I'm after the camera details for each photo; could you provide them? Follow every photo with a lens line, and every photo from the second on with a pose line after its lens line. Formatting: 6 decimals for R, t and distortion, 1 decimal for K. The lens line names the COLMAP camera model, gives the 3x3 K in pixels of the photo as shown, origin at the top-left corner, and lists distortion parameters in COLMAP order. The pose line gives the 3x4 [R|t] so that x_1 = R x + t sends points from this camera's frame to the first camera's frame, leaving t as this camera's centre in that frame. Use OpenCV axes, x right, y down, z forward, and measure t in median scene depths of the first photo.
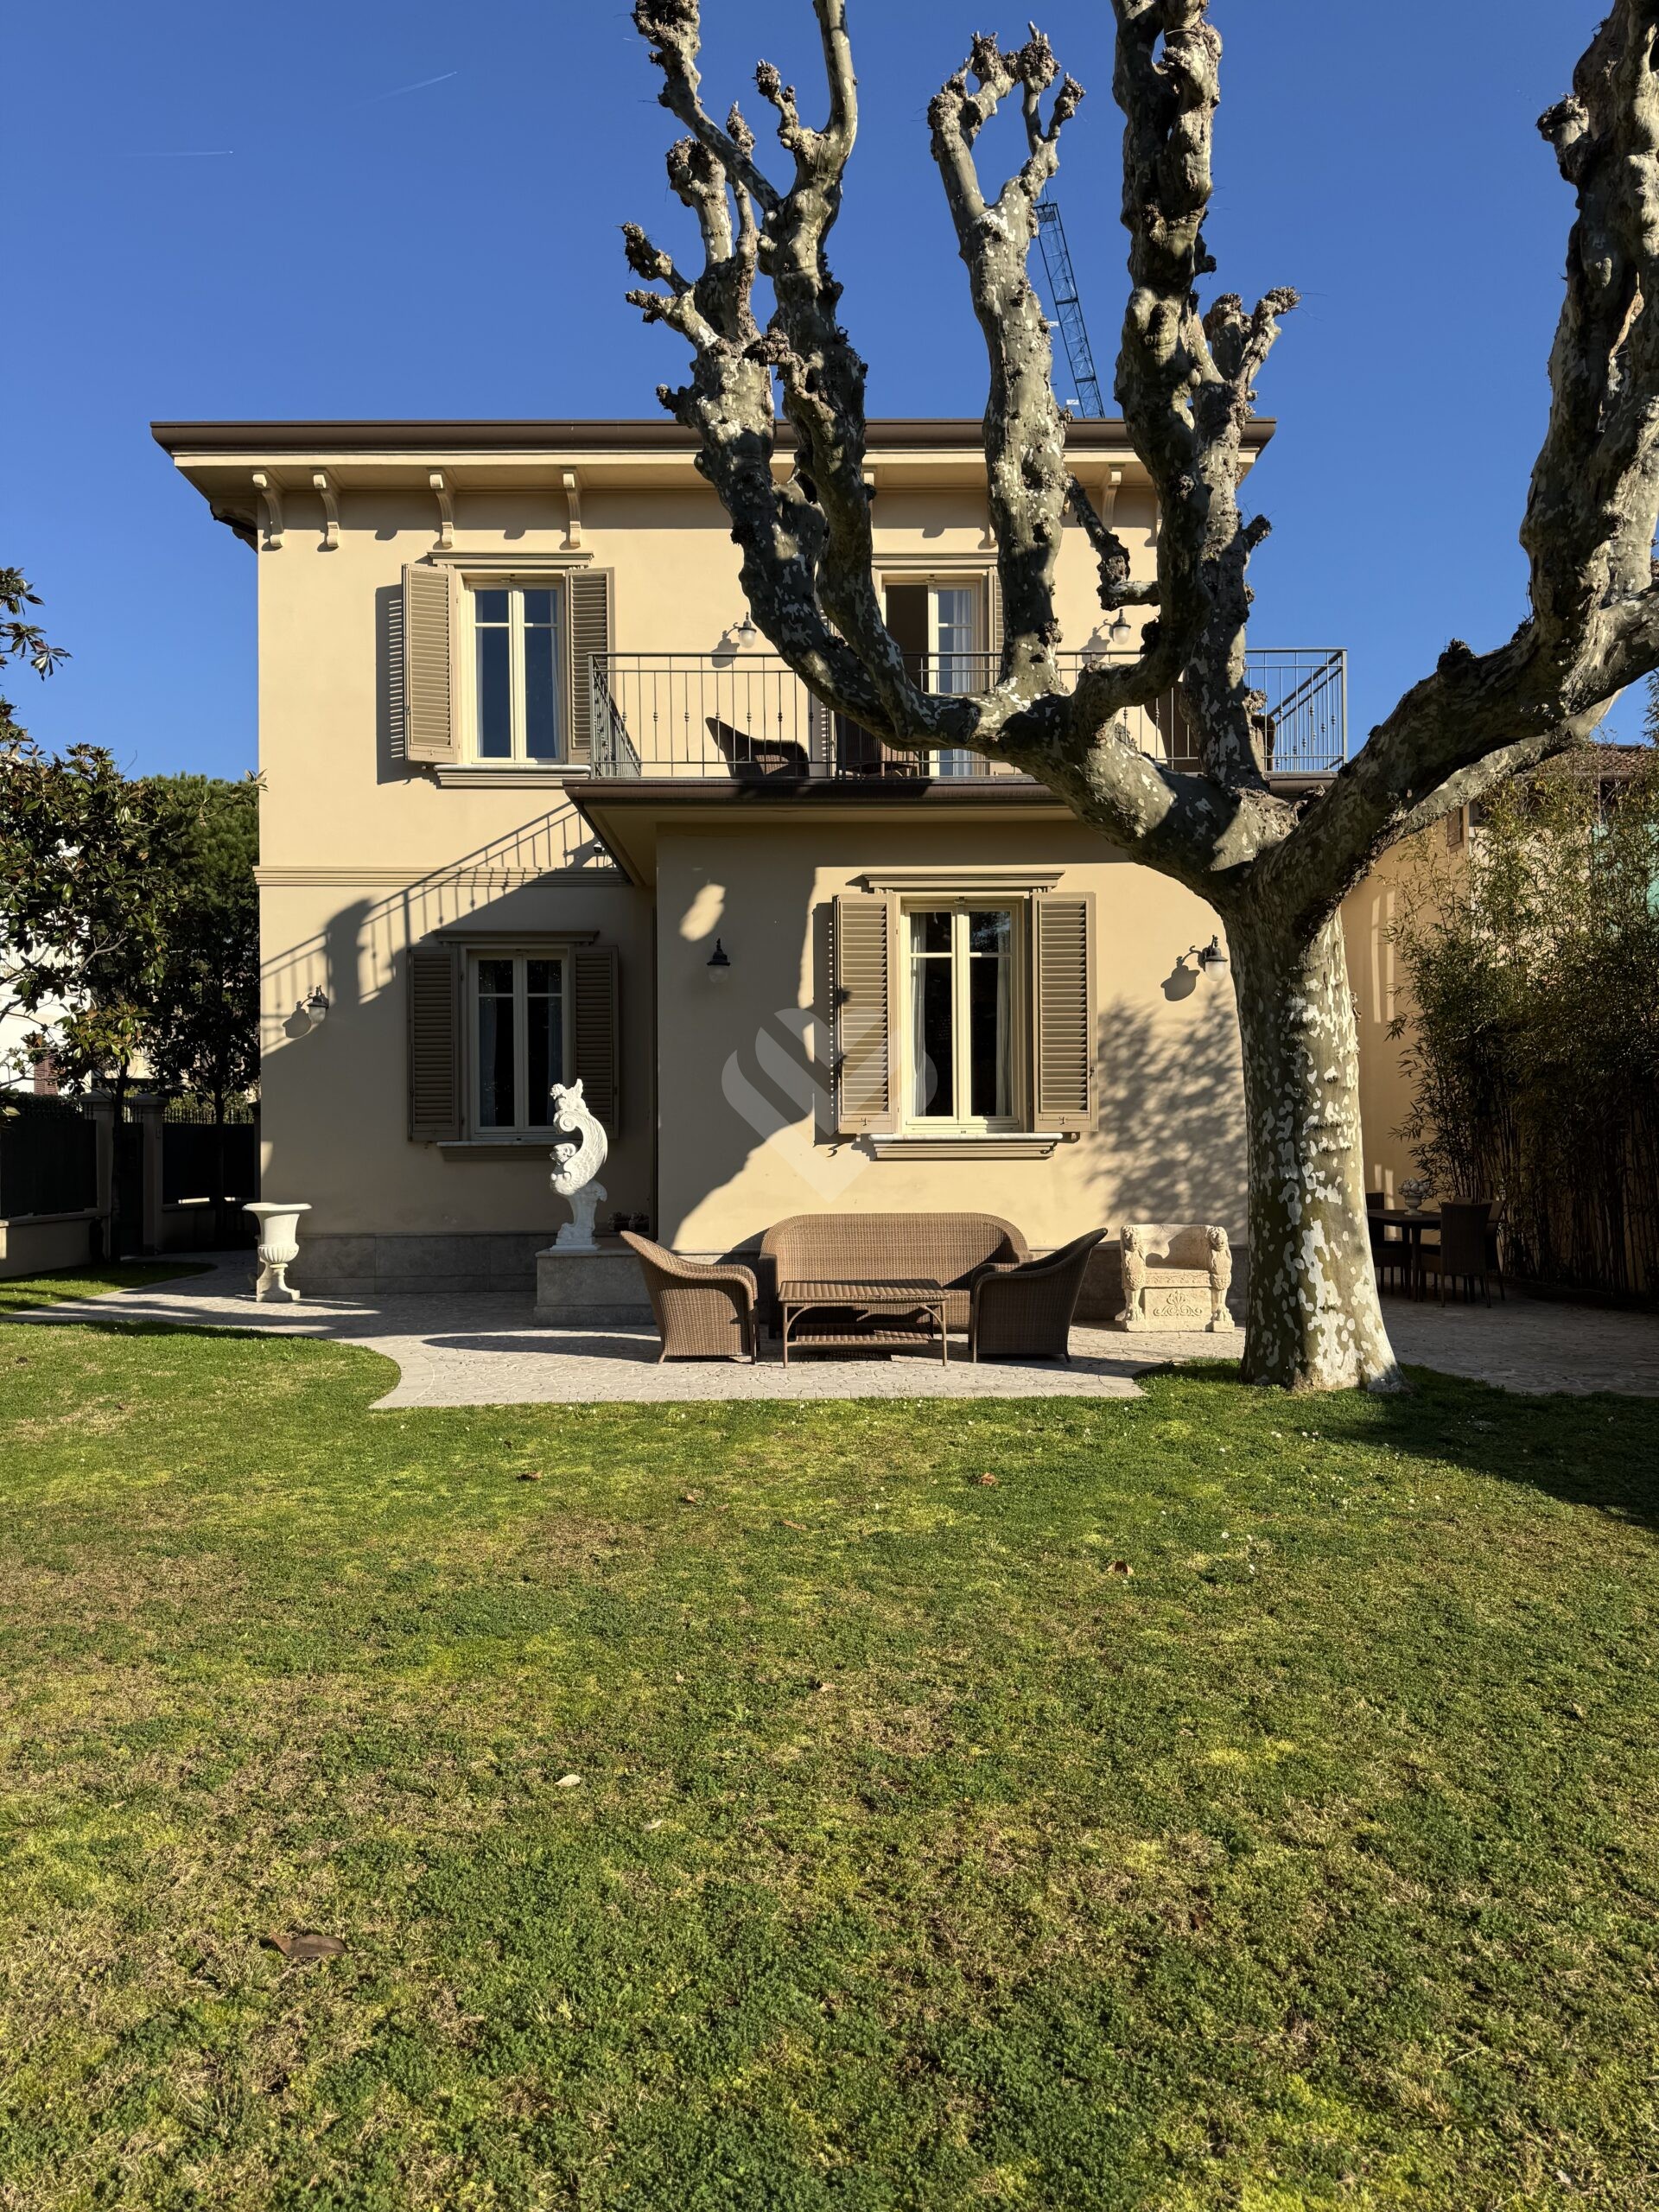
lens RADIAL K [[1567.2, 0, 854.5], [0, 1567.2, 1107.6], [0, 0, 1]] dist [0.122744, -0.275317]
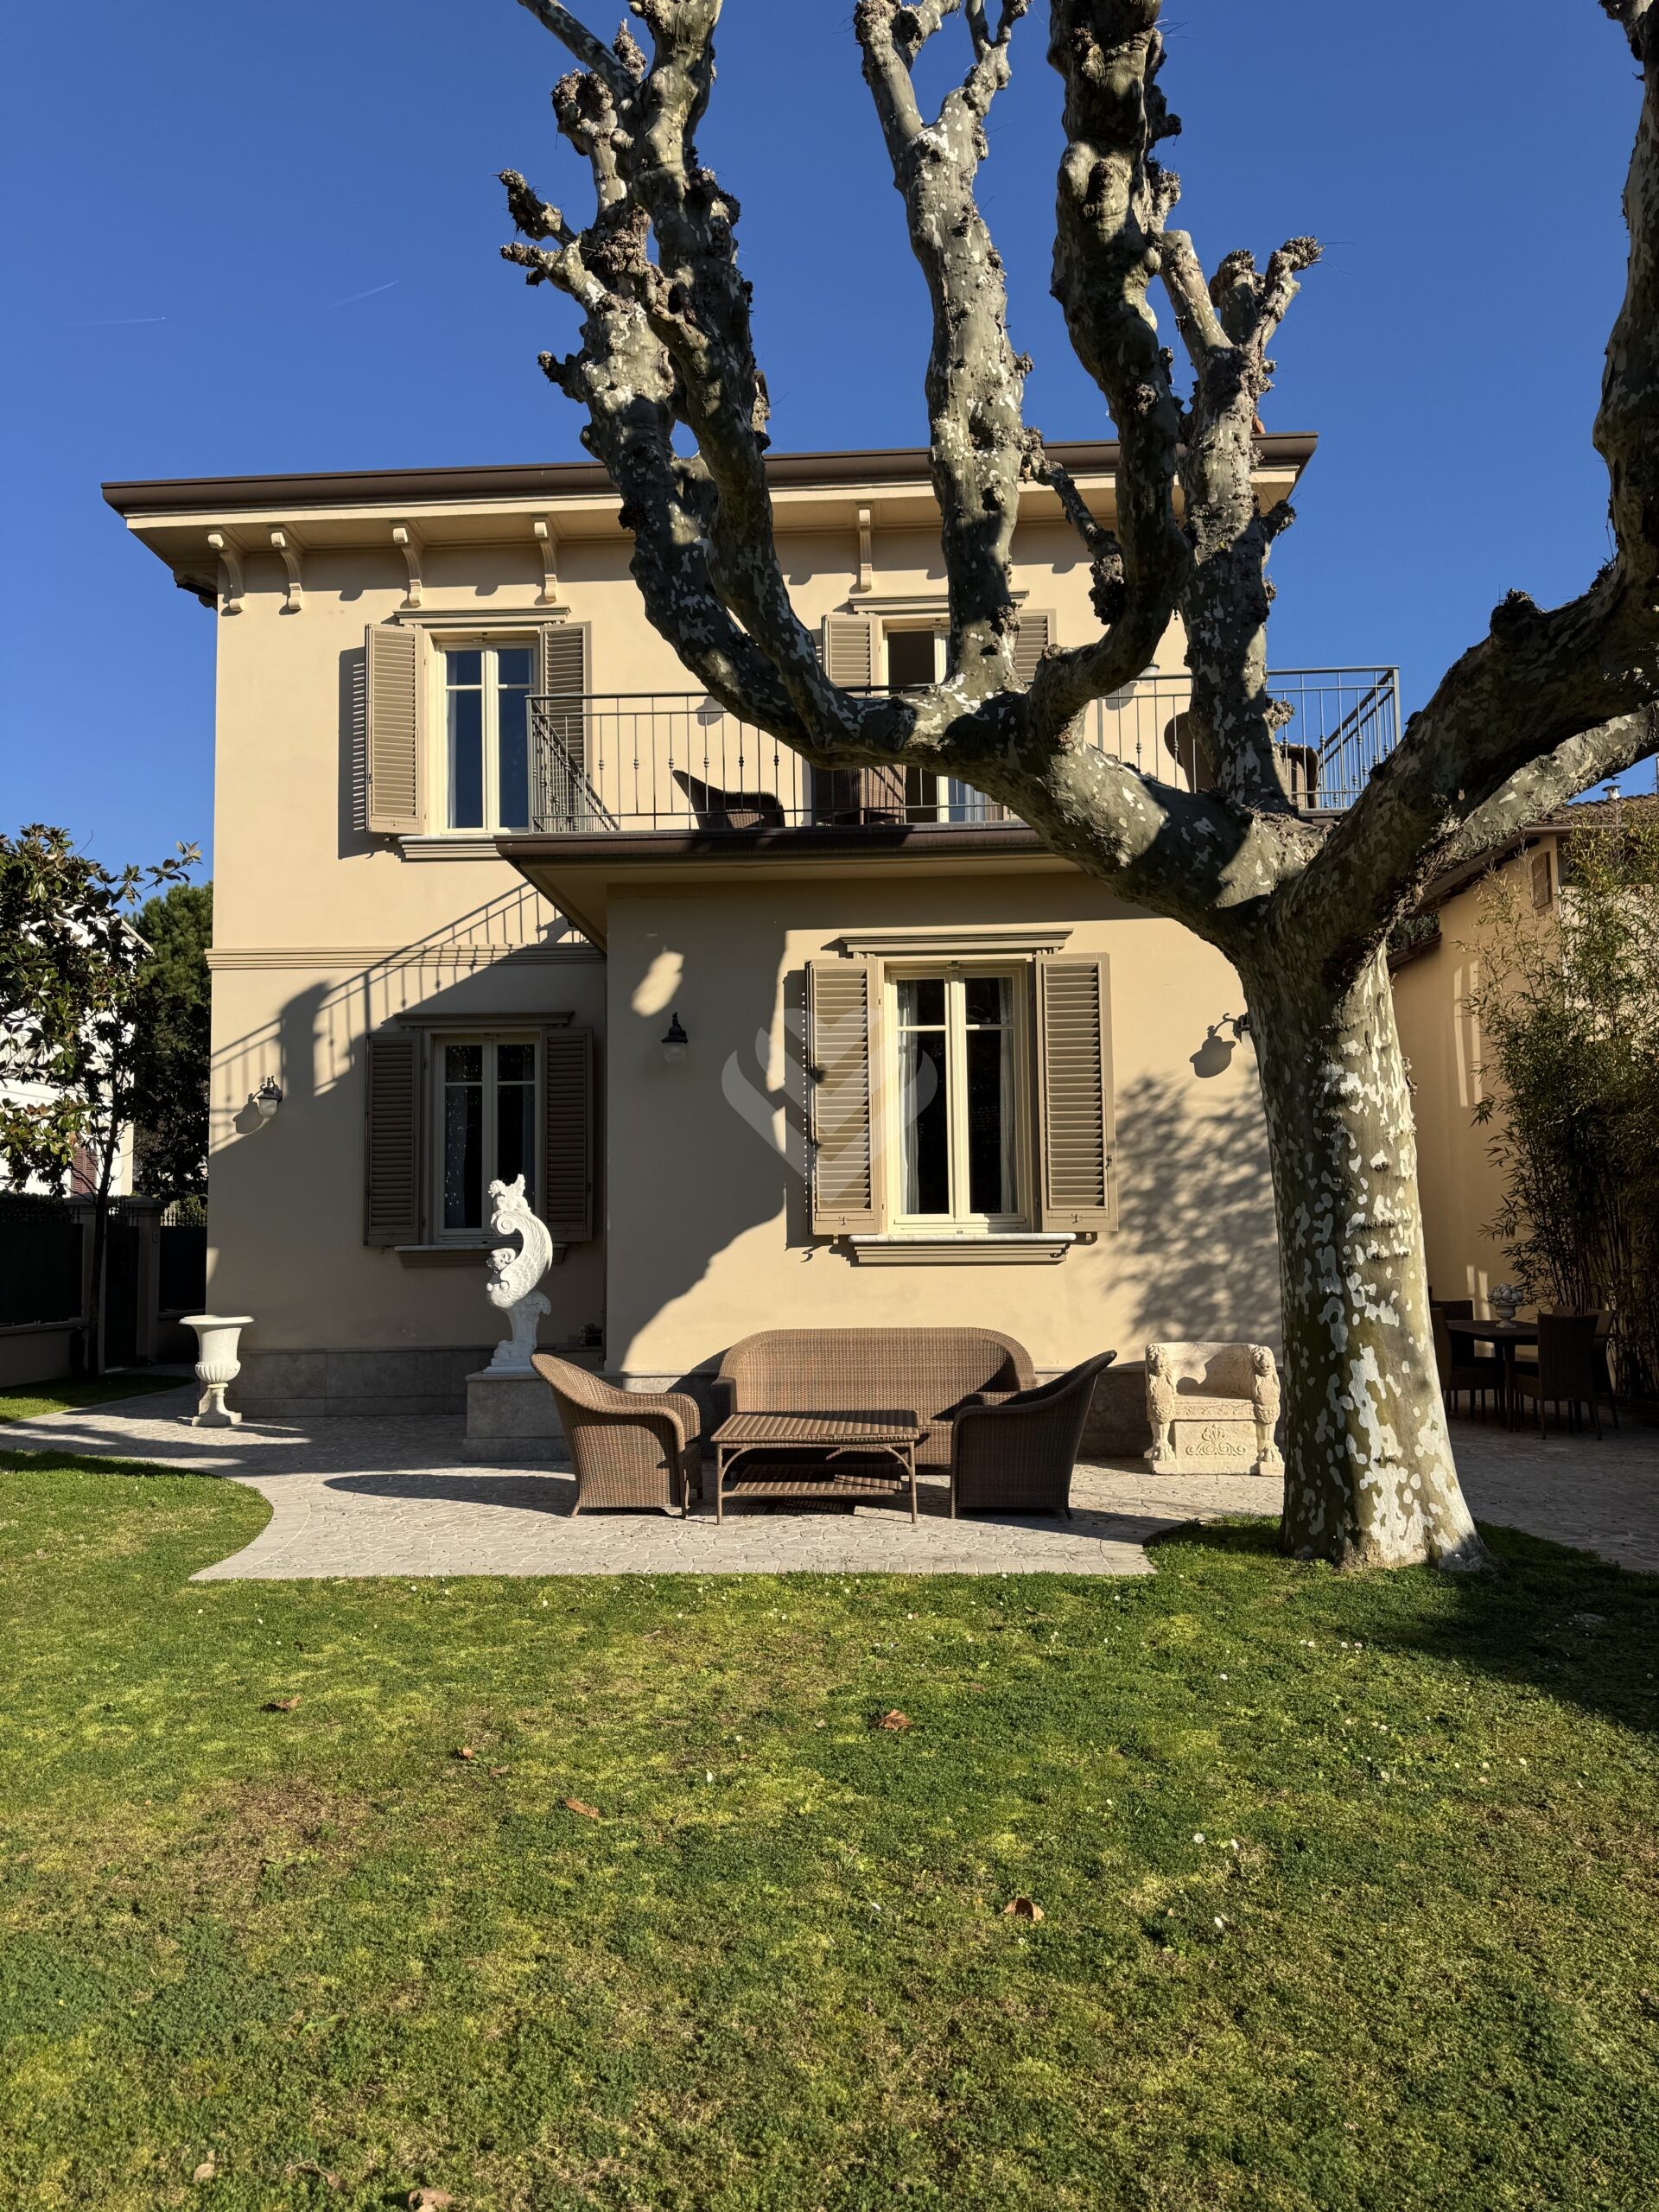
lens RADIAL K [[1581.0, 0, 822.0], [0, 1581.0, 1099.9], [0, 0, 1]] dist [0.097456, -0.198032]
pose [[0.997484, -0.011368, -0.069980, 0.078488], [0.006761, 0.997815, -0.065718, -0.000734], [0.070574, 0.065080, 0.995381, 0.182278]]
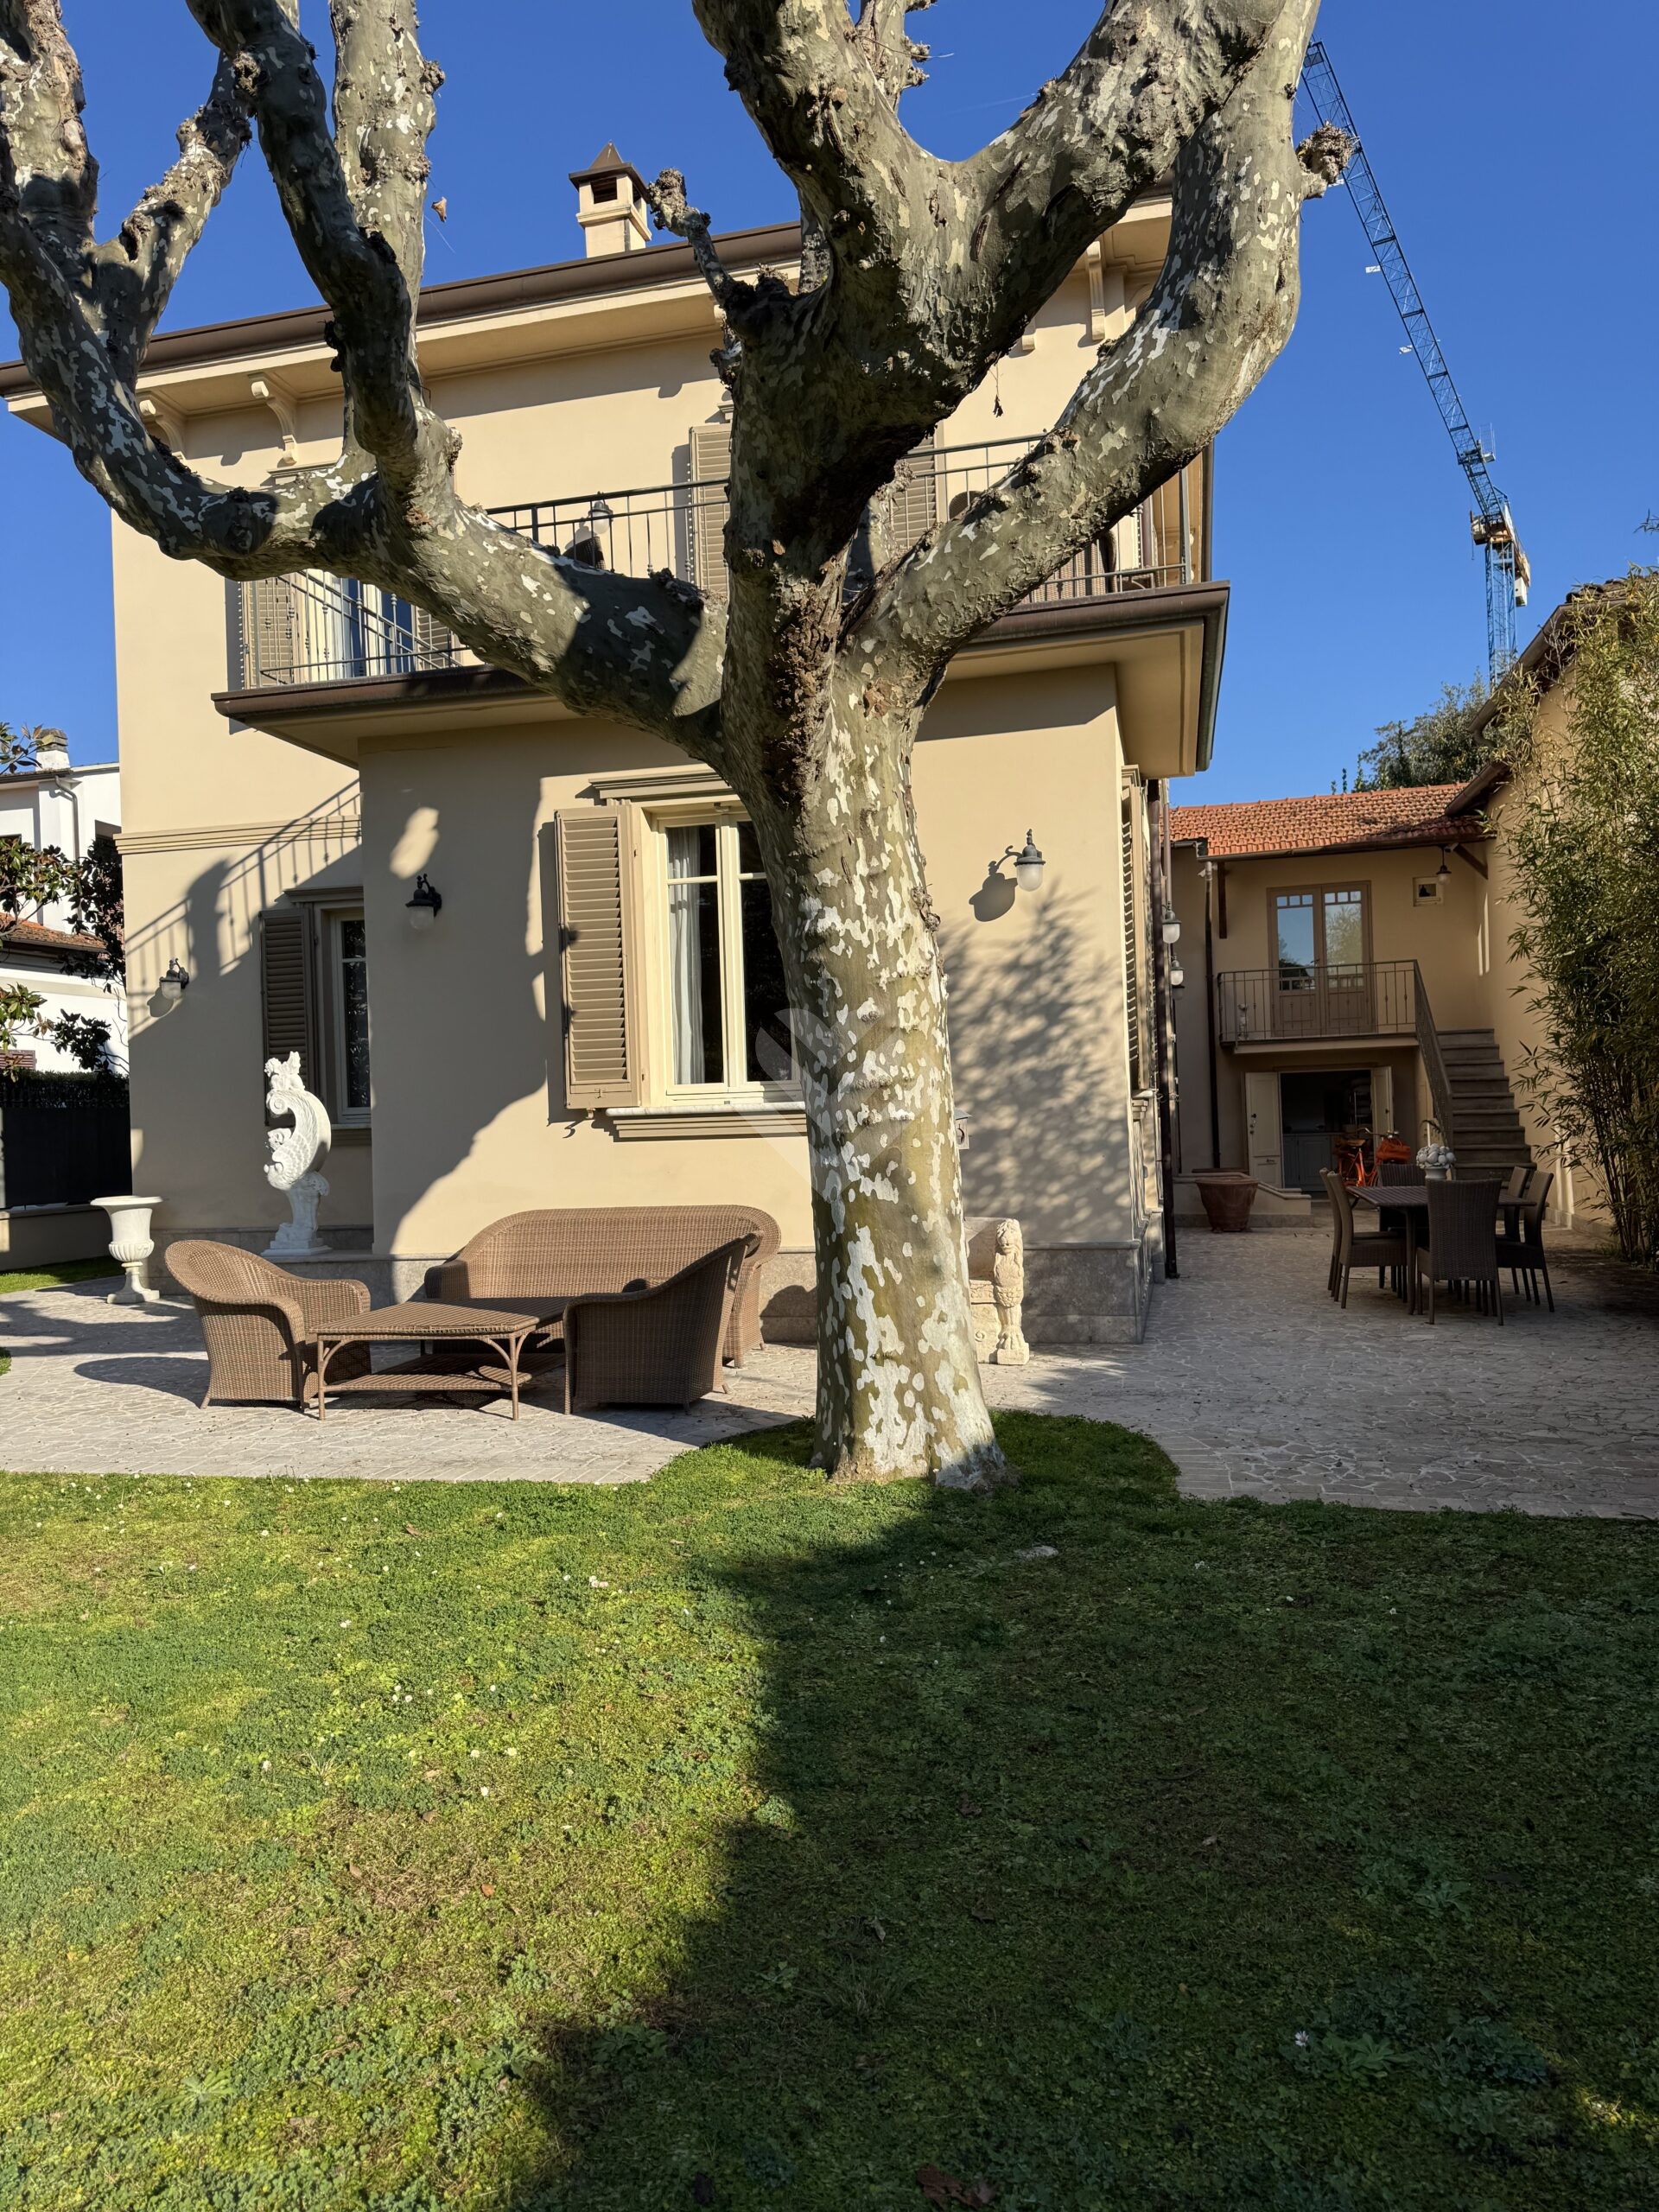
lens RADIAL K [[1587.5, 0, 804.9], [0, 1587.5, 1096.4], [0, 0, 1]] dist [0.128453, -0.167737]
pose [[0.966075, -0.029662, -0.256551, 0.440345], [0.033882, 0.999353, 0.012044, 0.006504], [0.256028, -0.020328, 0.966456, 0.336170]]
